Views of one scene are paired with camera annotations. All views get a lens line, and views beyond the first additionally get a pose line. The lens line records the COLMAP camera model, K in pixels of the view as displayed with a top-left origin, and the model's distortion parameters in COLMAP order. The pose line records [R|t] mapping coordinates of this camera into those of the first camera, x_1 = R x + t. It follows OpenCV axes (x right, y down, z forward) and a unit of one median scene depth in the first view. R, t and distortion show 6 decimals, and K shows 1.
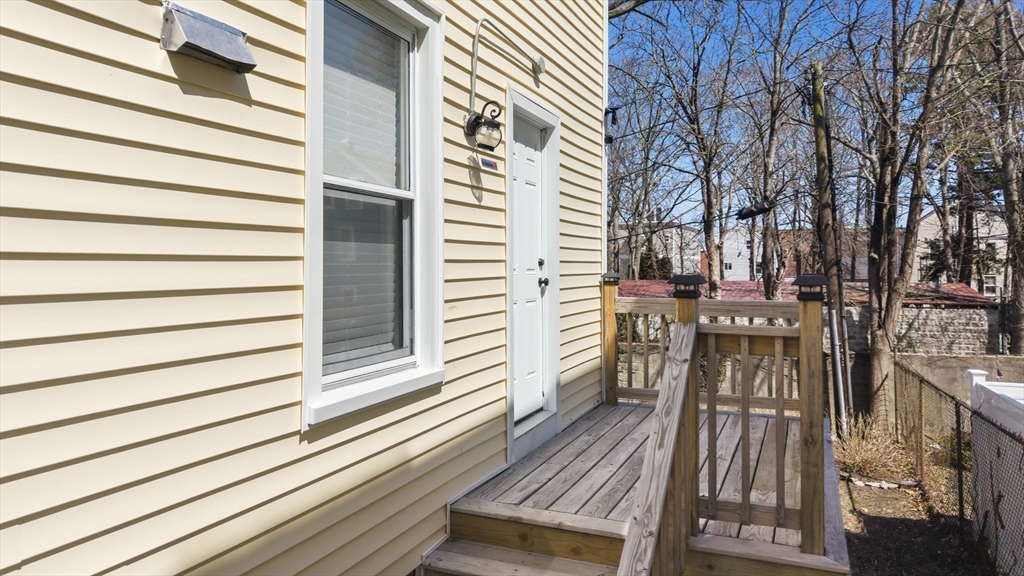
lens RADIAL K [[685.2, 0, 514.4], [0, 685.2, 251.5], [0, 0, 1]] dist [0.028069, -0.018578]
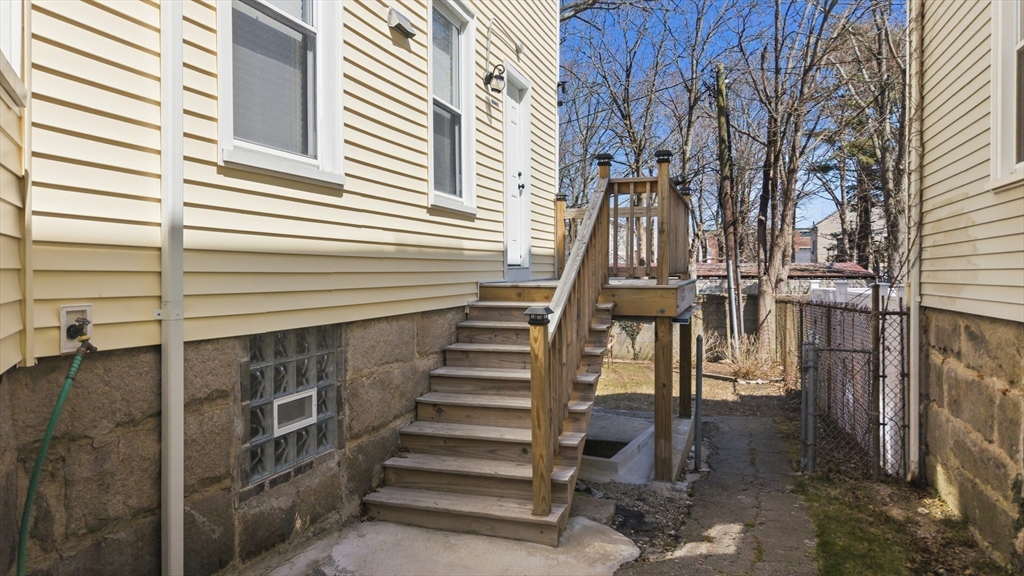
lens RADIAL K [[685.2, 0, 508.4], [0, 685.2, 284.8], [0, 0, 1]] dist [0.028069, -0.018578]
pose [[0.996976, -0.004286, 0.077587, -0.048496], [0.001527, 0.999366, 0.035583, 0.094068], [-0.077691, -0.035357, 0.996350, -0.261762]]
